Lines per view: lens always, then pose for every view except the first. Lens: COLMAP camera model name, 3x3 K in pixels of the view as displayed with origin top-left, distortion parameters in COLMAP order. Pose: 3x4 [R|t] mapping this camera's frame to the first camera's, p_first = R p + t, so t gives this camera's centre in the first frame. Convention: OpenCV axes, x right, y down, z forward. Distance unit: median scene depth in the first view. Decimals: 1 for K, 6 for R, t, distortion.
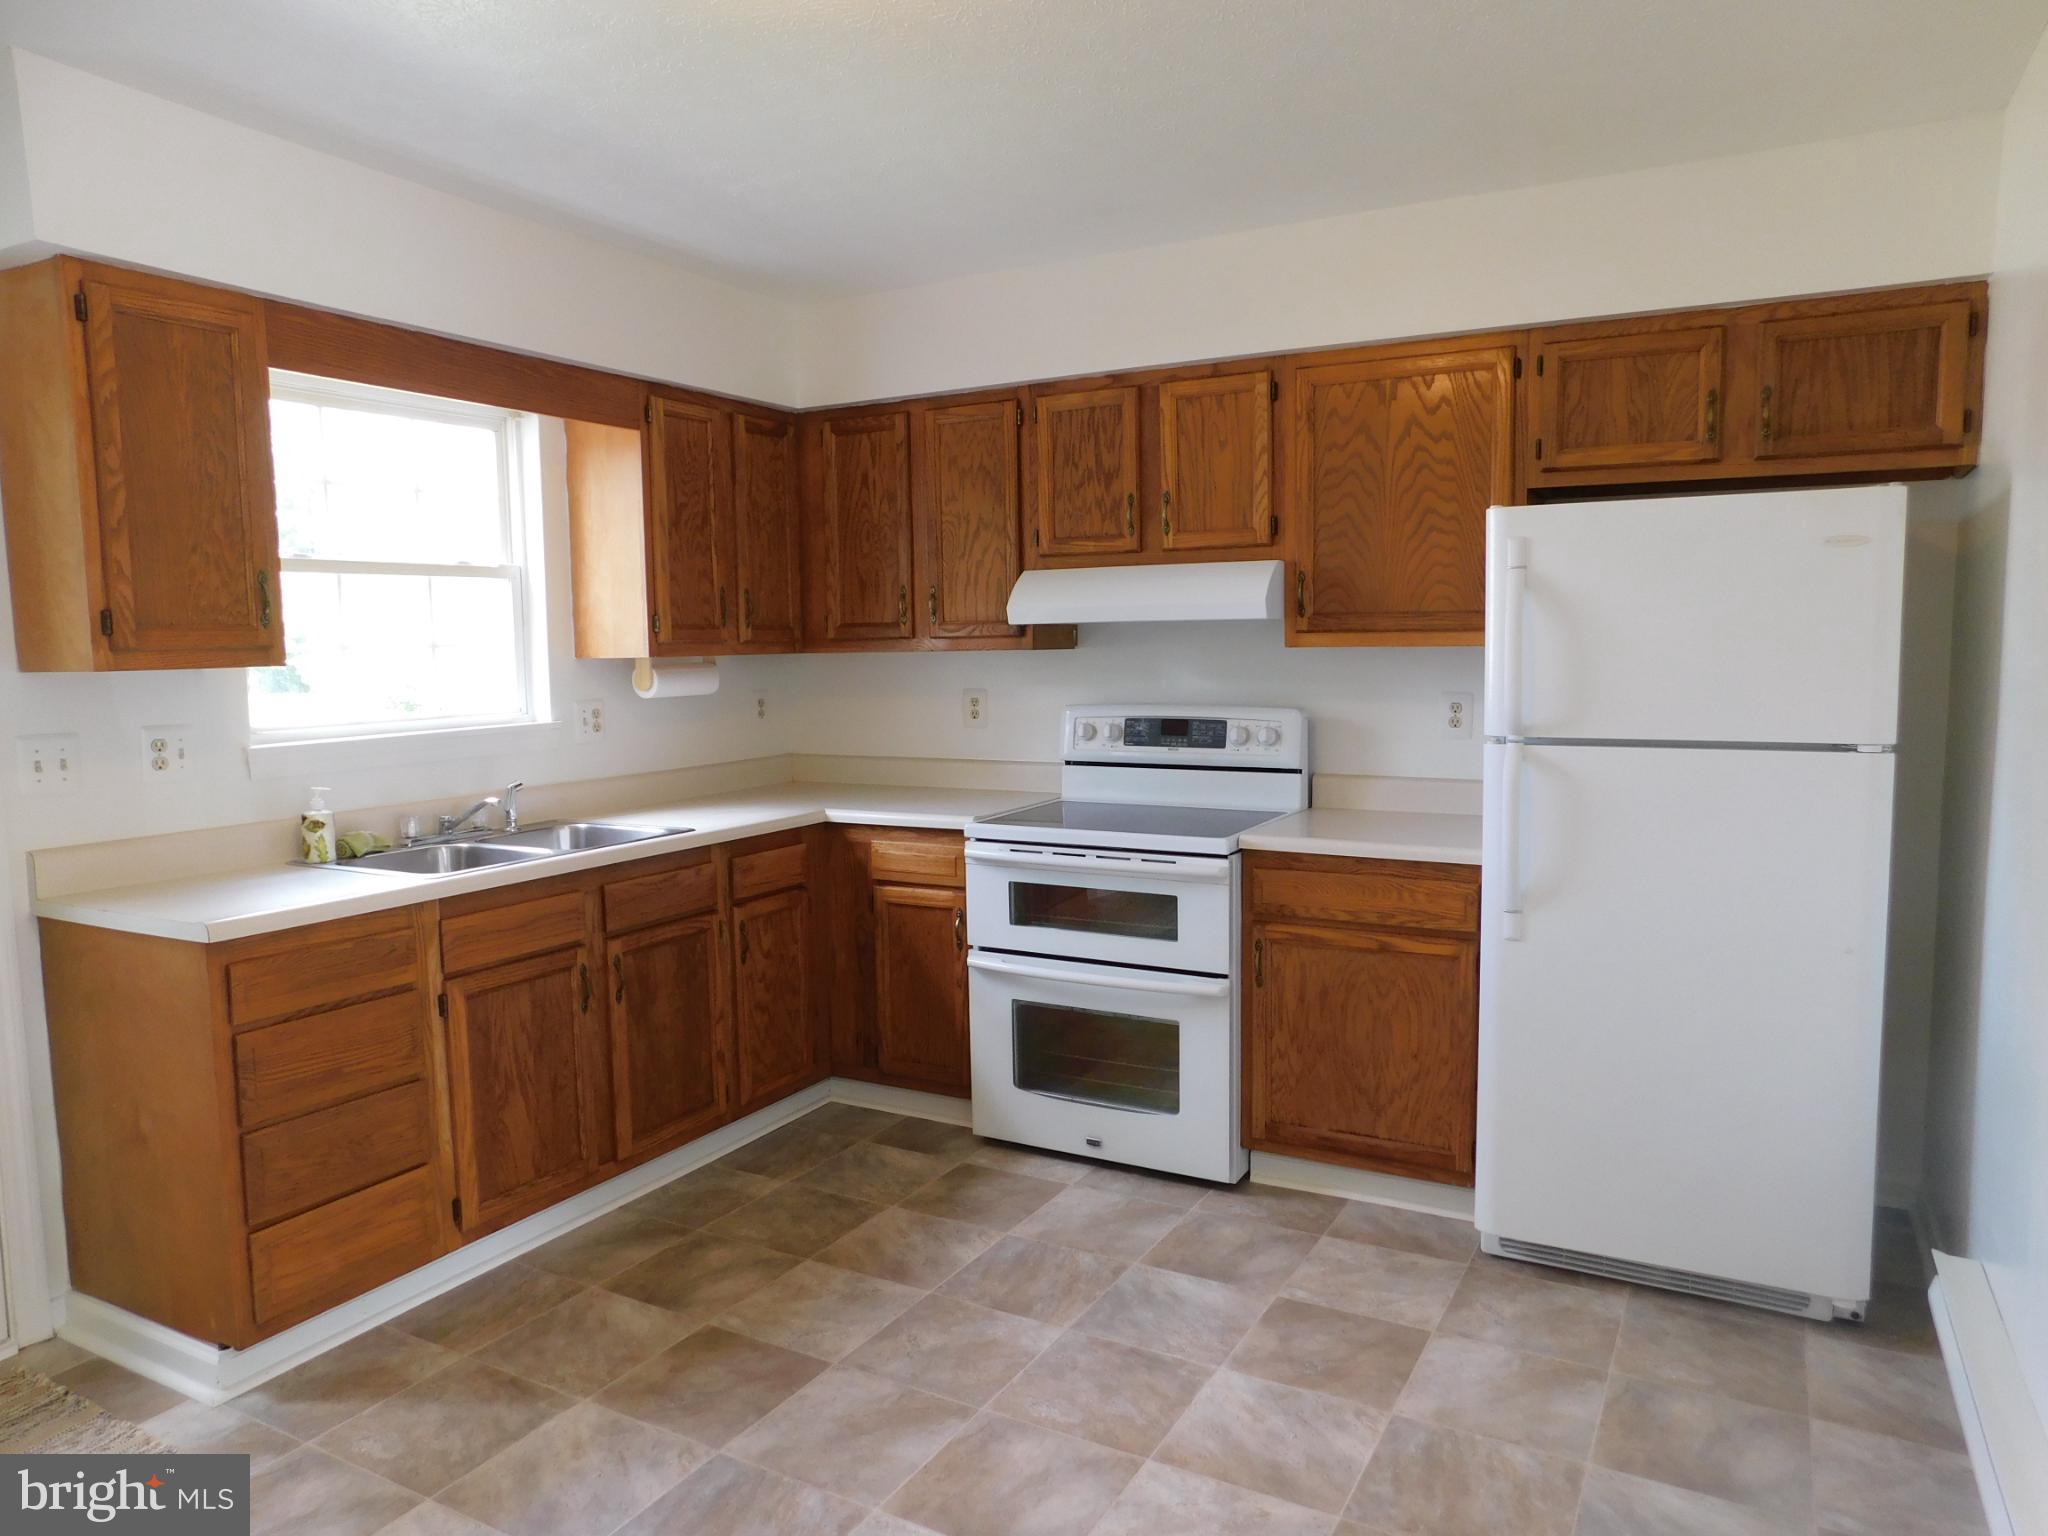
lens RADIAL K [[1364.3, 0, 1020.3], [0, 1364.3, 763.4], [0, 0, 1]] dist [-0.062428, 0.055968]
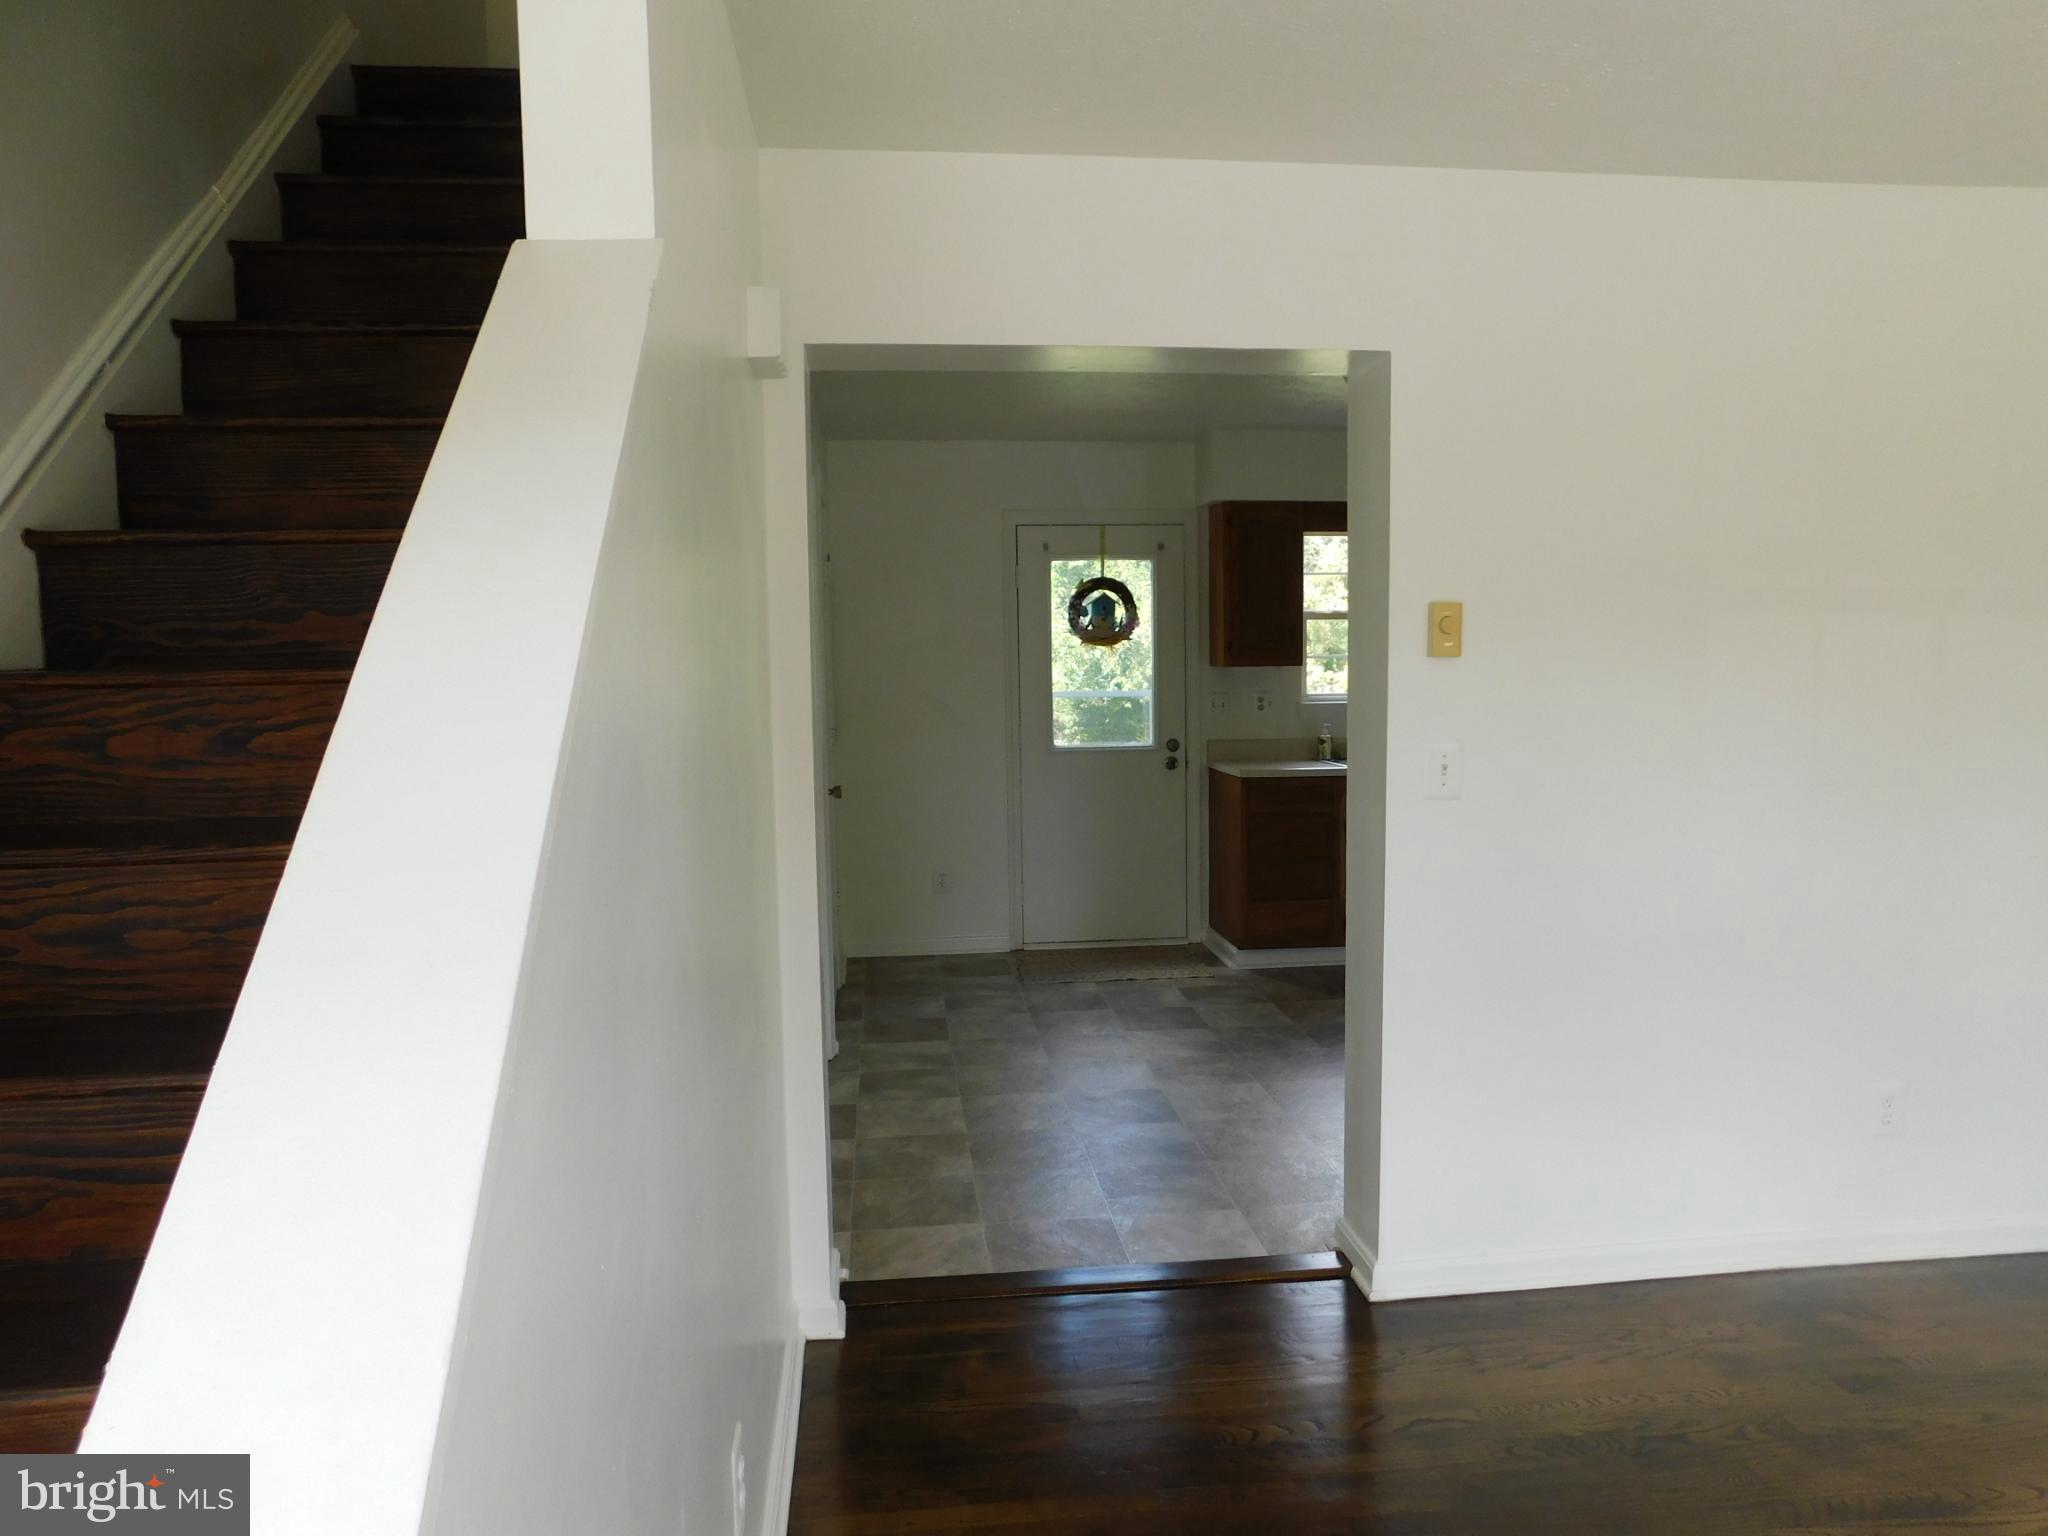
lens RADIAL K [[1364.3, 0, 1016.0], [0, 1364.3, 759.3], [0, 0, 1]] dist [-0.062428, 0.055968]
pose [[0.578387, 0.077578, -0.812065, 0.878292], [-0.074900, 0.996313, 0.041833, 0.019658], [0.812316, 0.036628, 0.582066, -0.589466]]
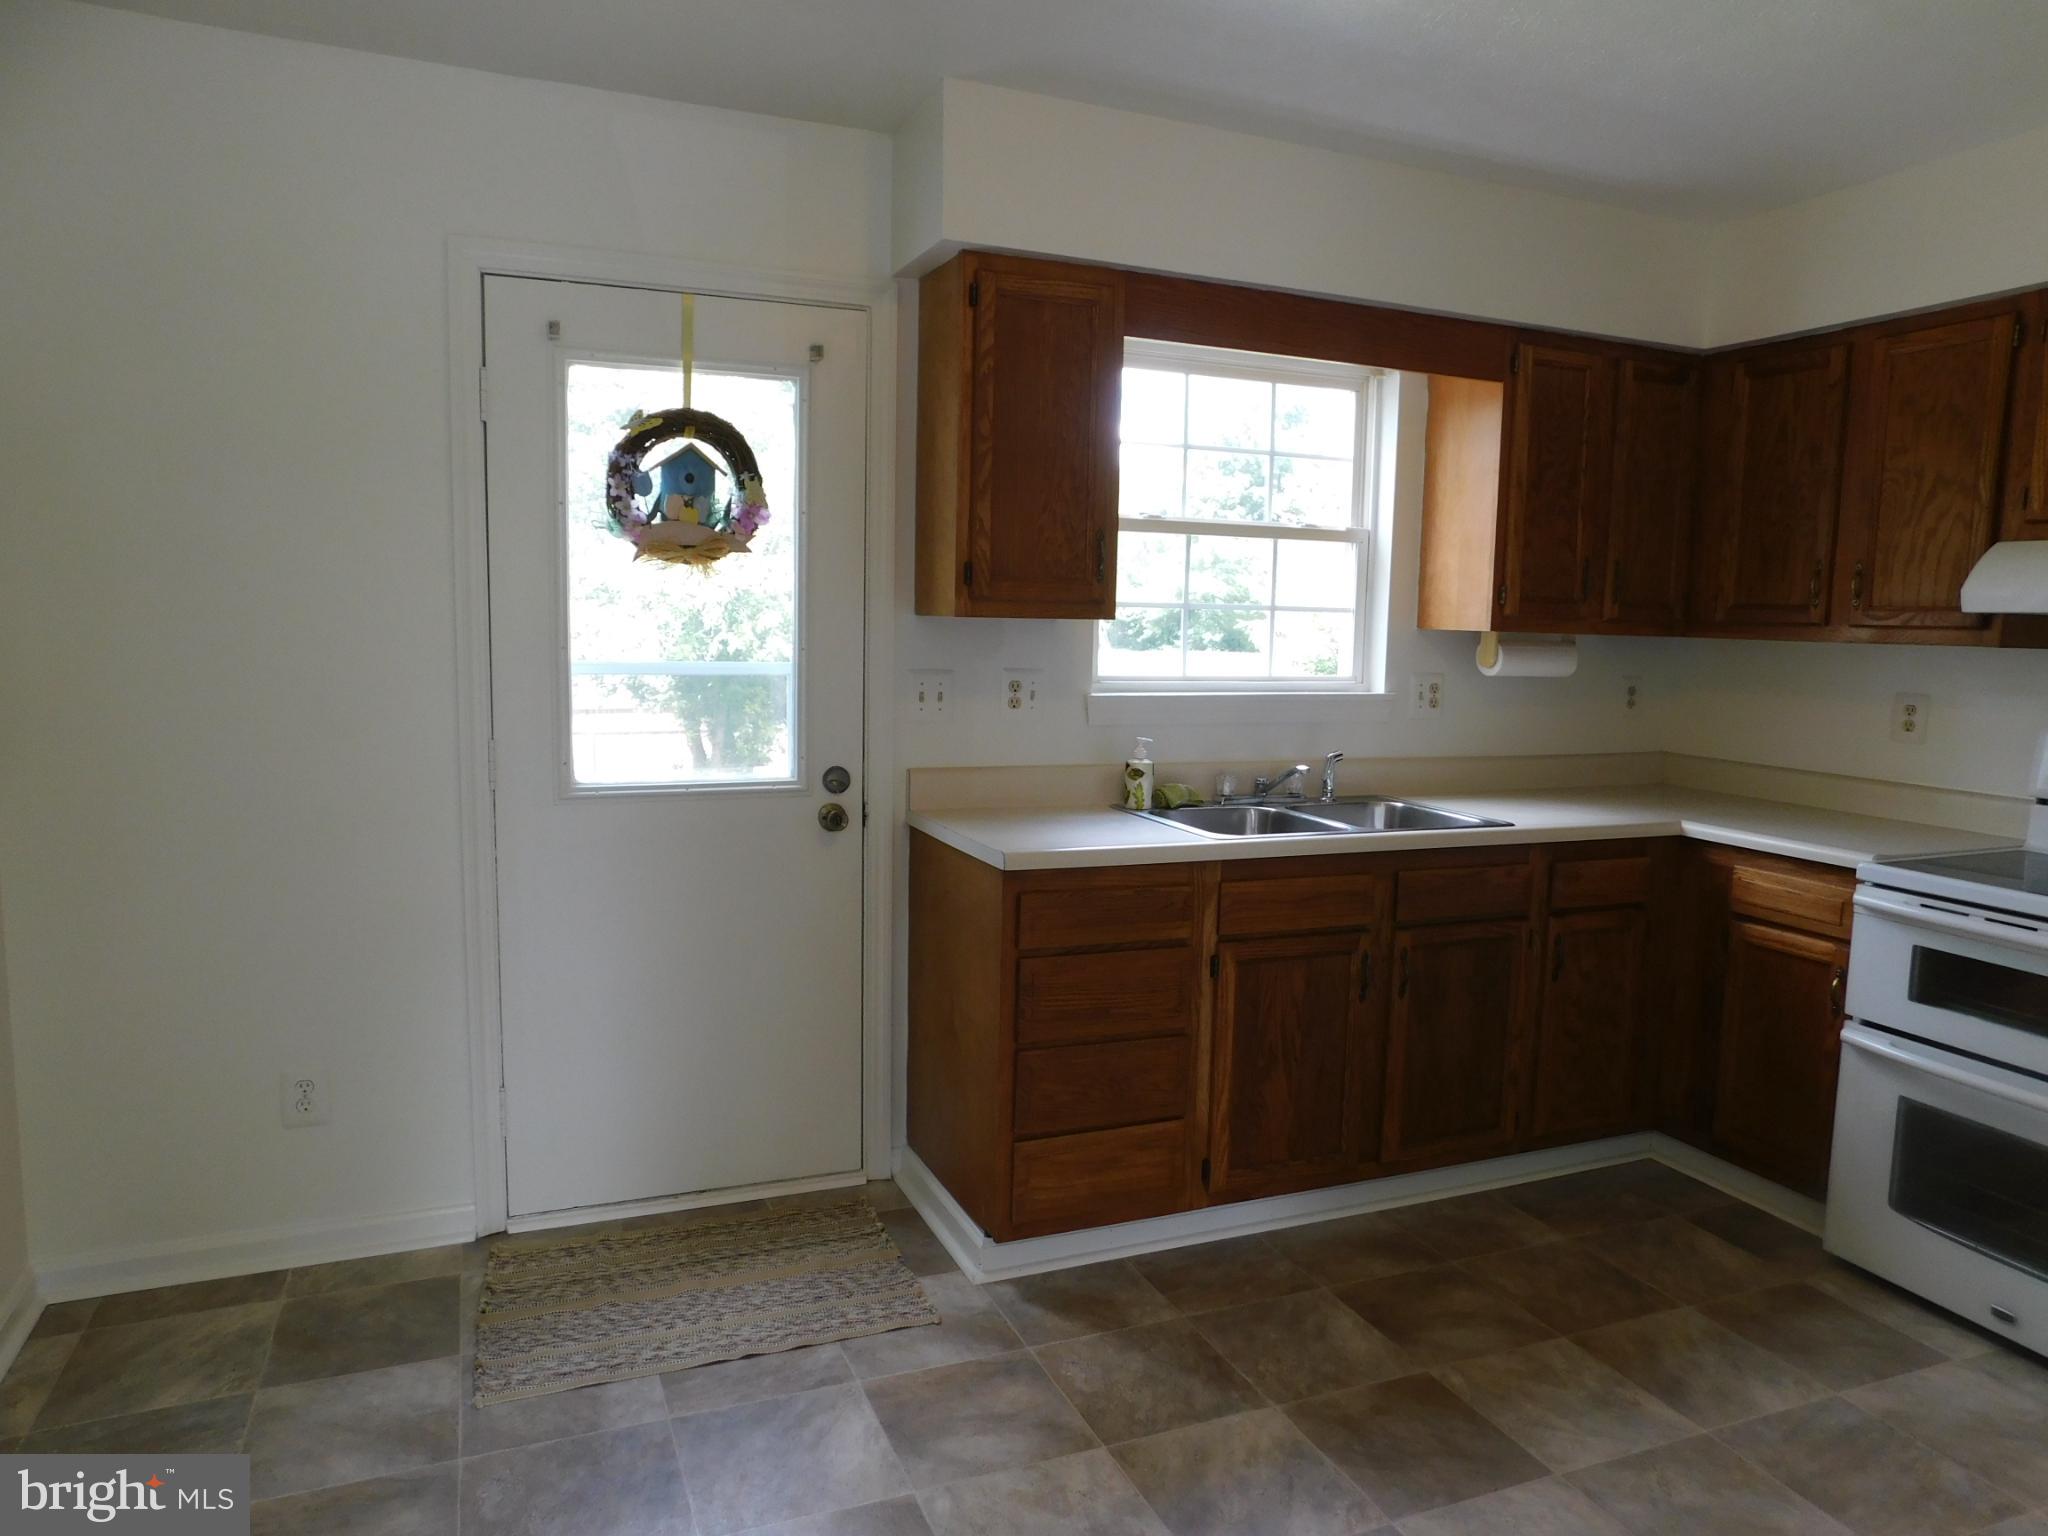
lens RADIAL K [[1364.3, 0, 1026.9], [0, 1364.3, 761.2], [0, 0, 1]] dist [-0.062428, 0.055968]
pose [[0.787881, 0.104474, -0.606901, 0.051272], [-0.094366, 0.994347, 0.048664, -0.006890], [0.608555, 0.018929, 0.793286, 0.099305]]
